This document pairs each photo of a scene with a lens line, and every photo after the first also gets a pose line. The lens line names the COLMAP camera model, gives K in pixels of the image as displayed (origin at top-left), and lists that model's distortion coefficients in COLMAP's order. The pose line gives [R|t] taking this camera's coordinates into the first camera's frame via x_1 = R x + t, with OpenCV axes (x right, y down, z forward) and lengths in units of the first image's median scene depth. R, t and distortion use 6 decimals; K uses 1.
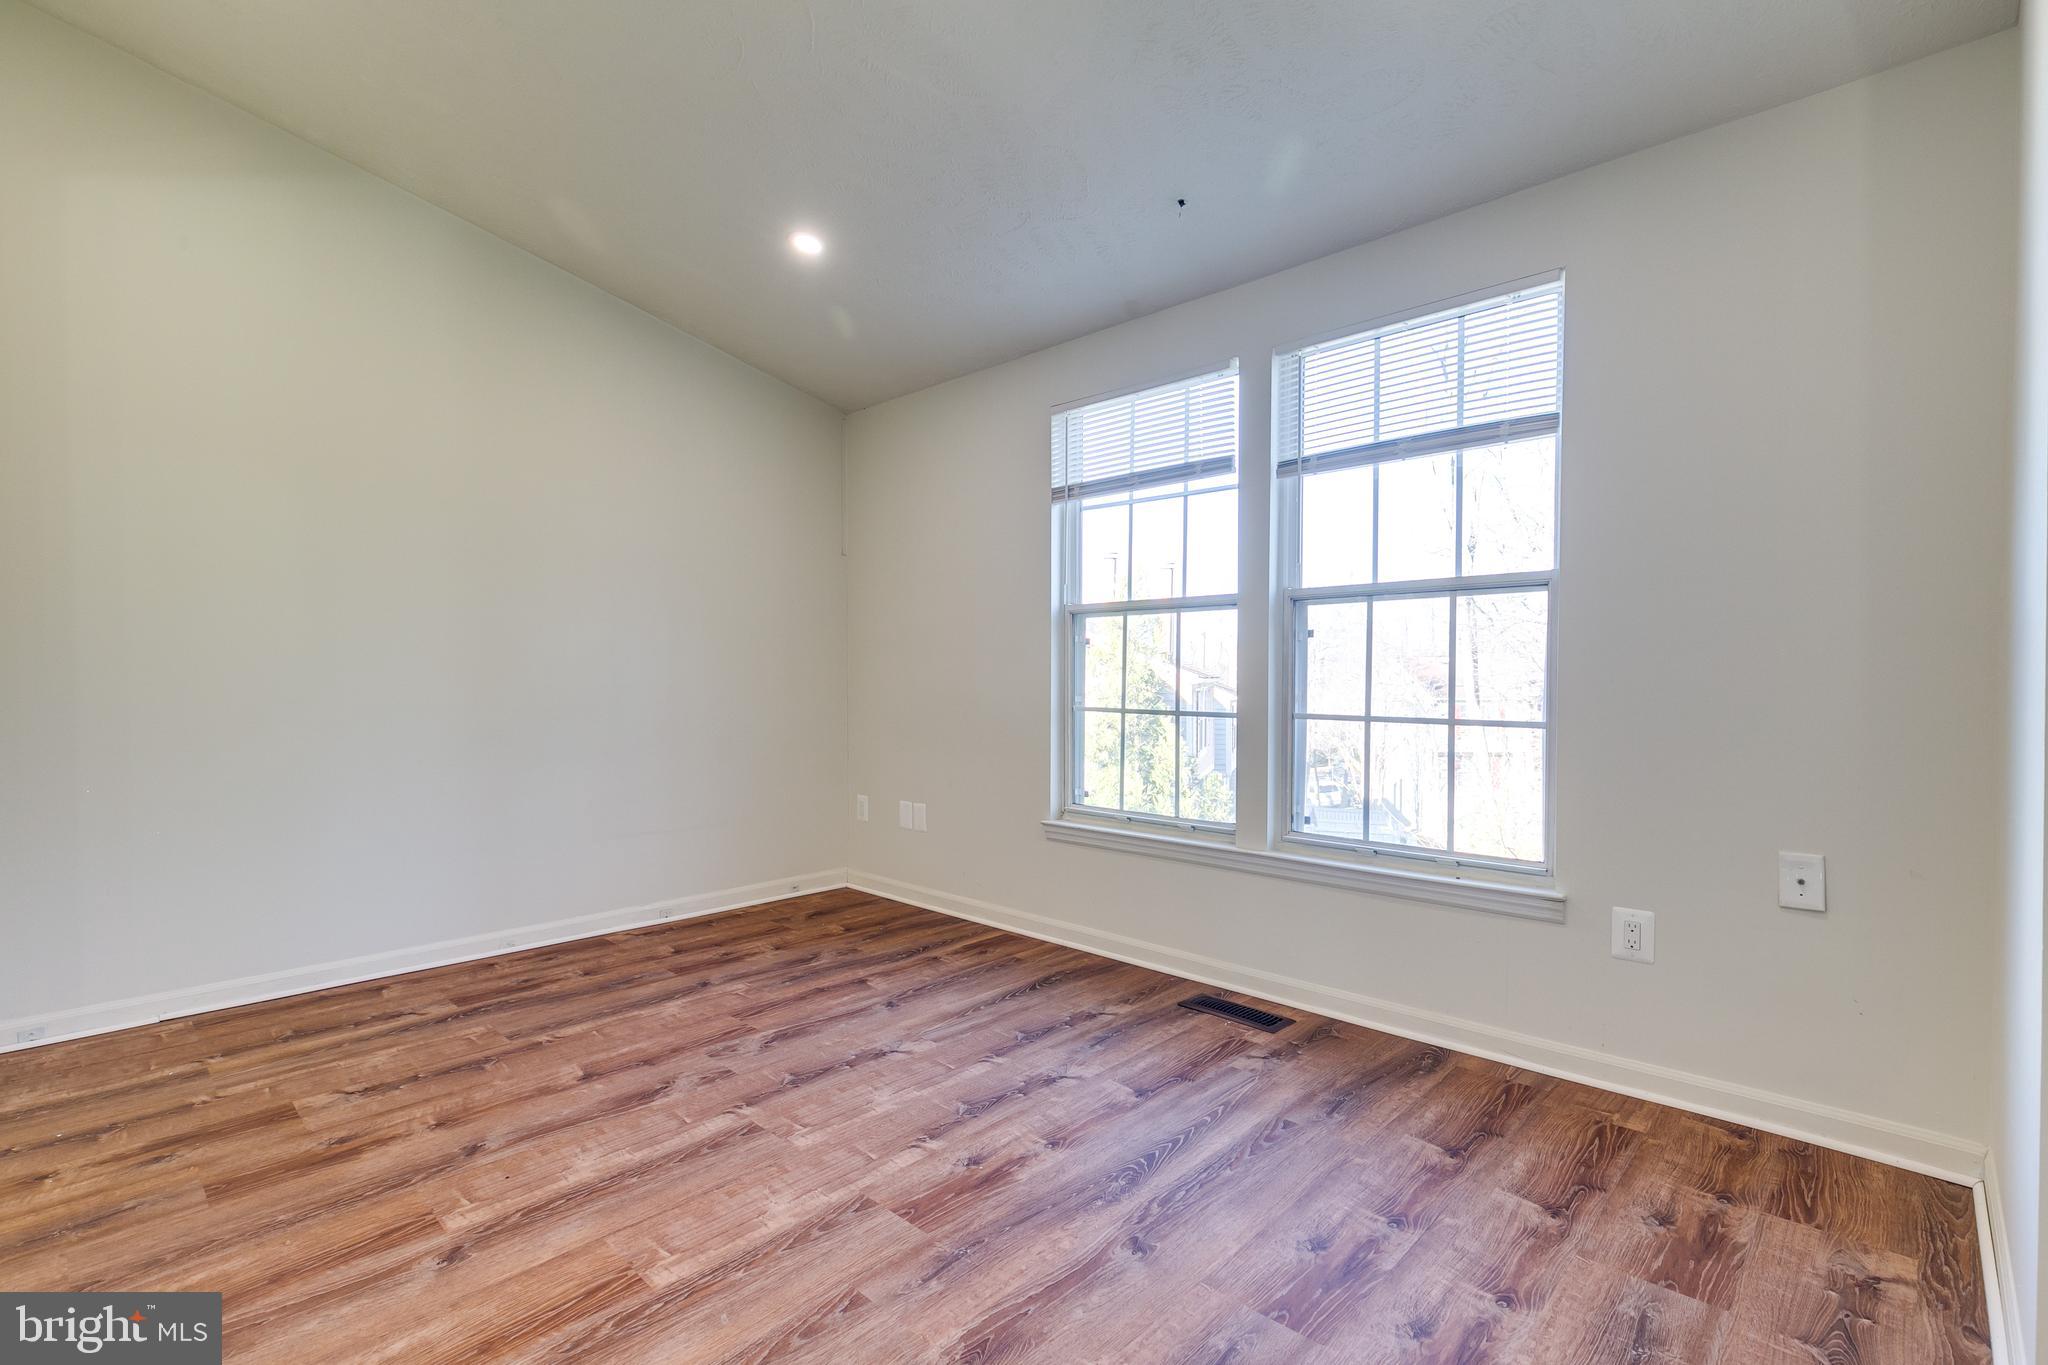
lens RADIAL K [[923.3, 0, 1033.6], [0, 923.3, 695.2], [0, 0, 1]] dist [0.000855, -0.000979]
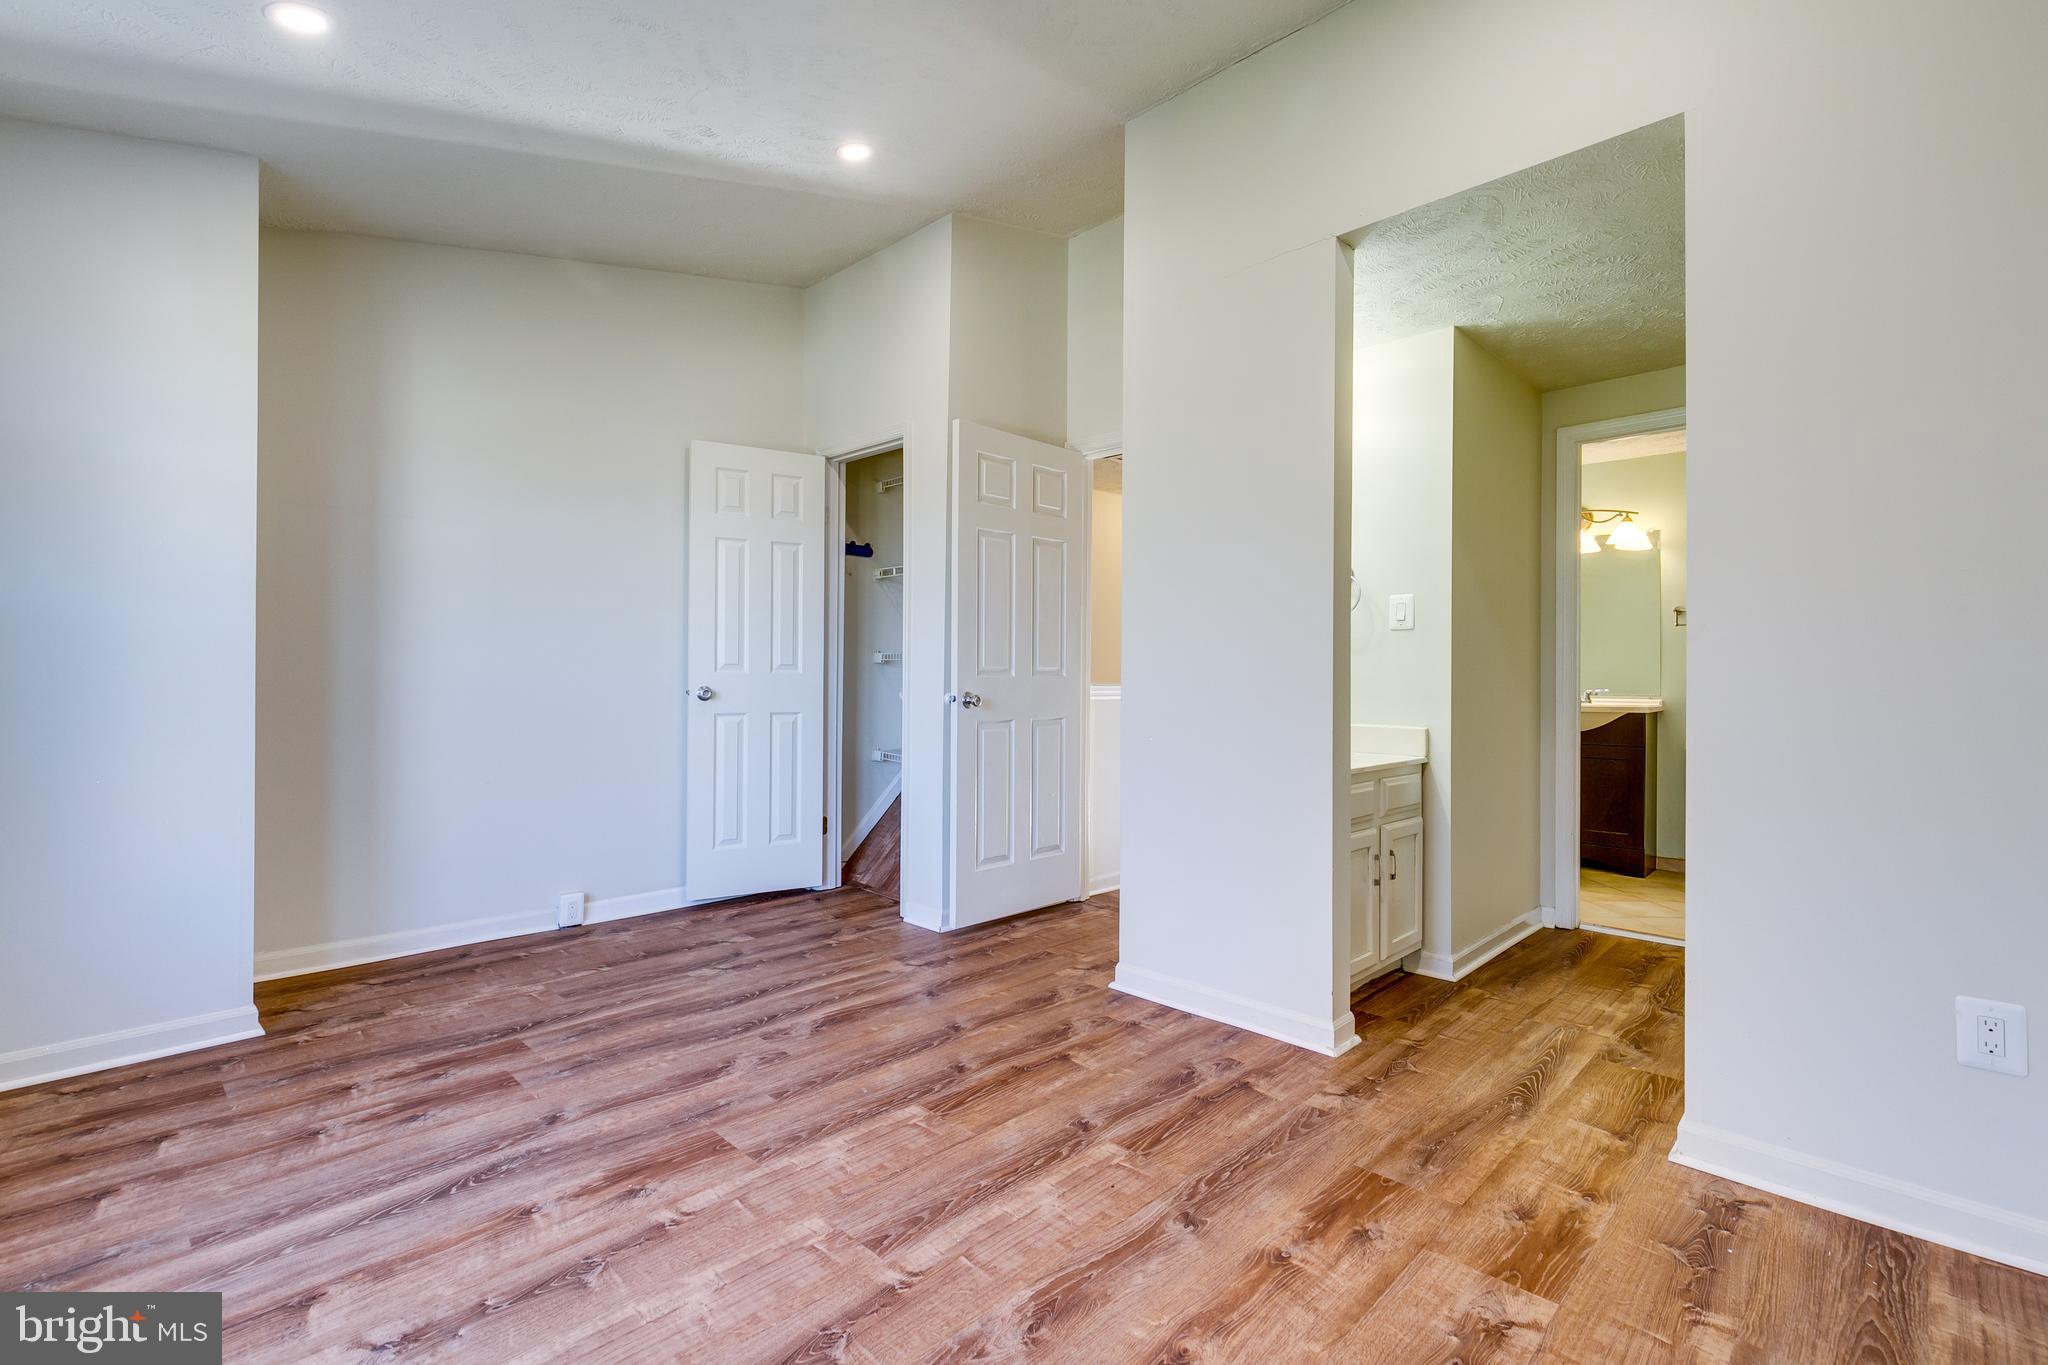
lens RADIAL K [[933.6, 0, 1025.5], [0, 933.6, 676.4], [0, 0, 1]] dist [0.001008, 0.000376]
pose [[-0.999760, -0.007863, 0.020447, -0.448007], [-0.007437, 0.999756, 0.020822, -0.038616], [-0.020605, 0.020665, -0.999574, 1.806625]]
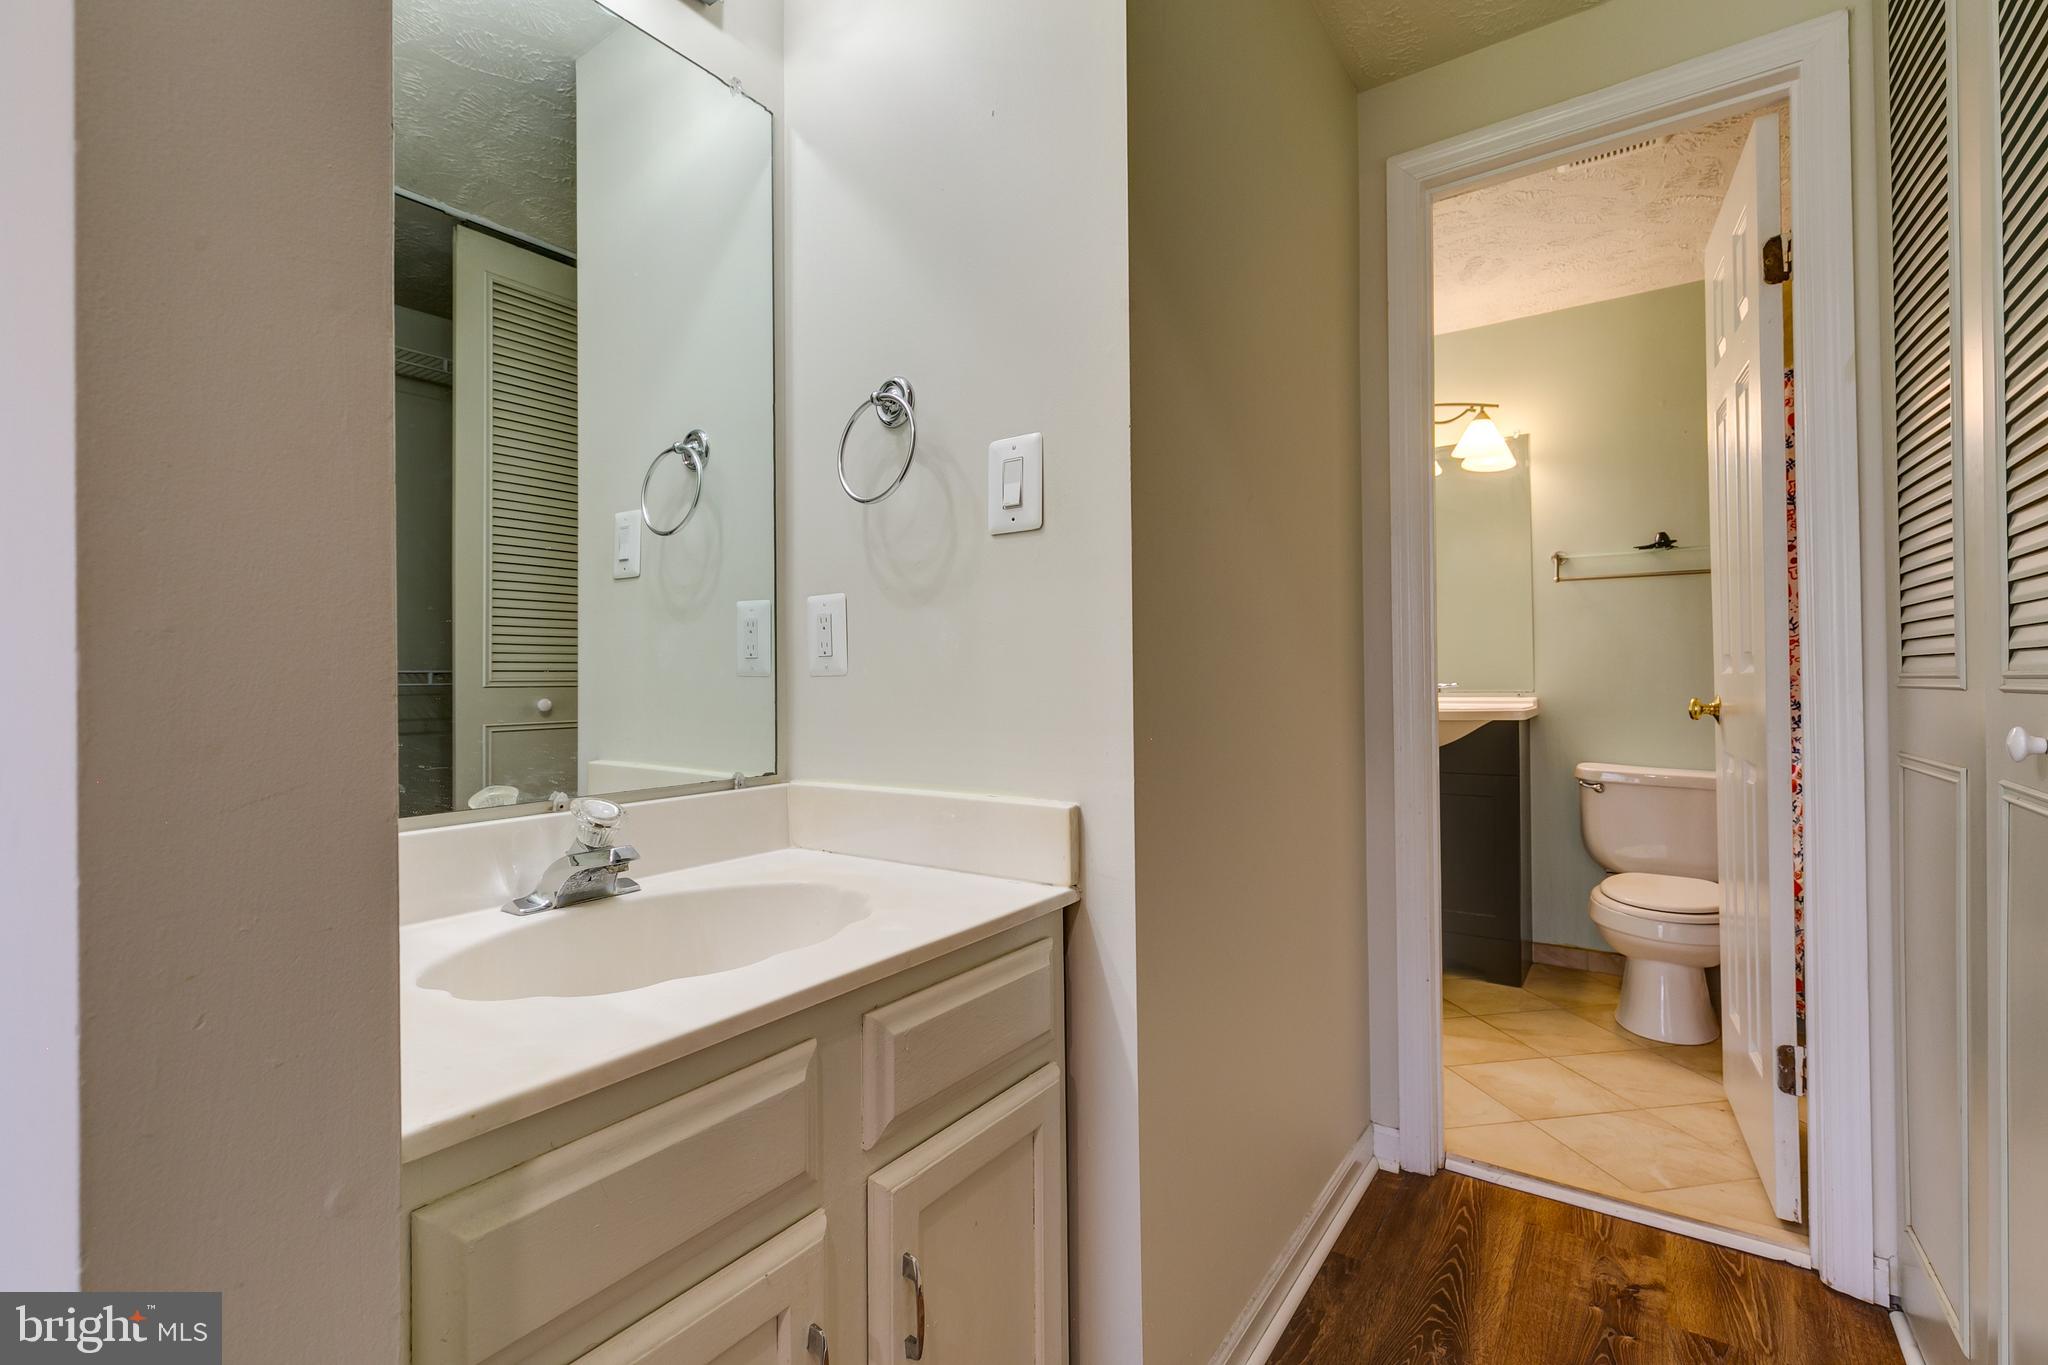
lens RADIAL K [[913.1, 0, 1028.2], [0, 913.1, 673.1], [0, 0, 1]] dist [0.003488, -0.000855]
pose [[-0.990026, 0.008008, -0.140656, -0.986835], [0.005805, 0.999854, 0.016065, -0.011026], [0.140764, 0.015089, -0.989928, 0.759289]]
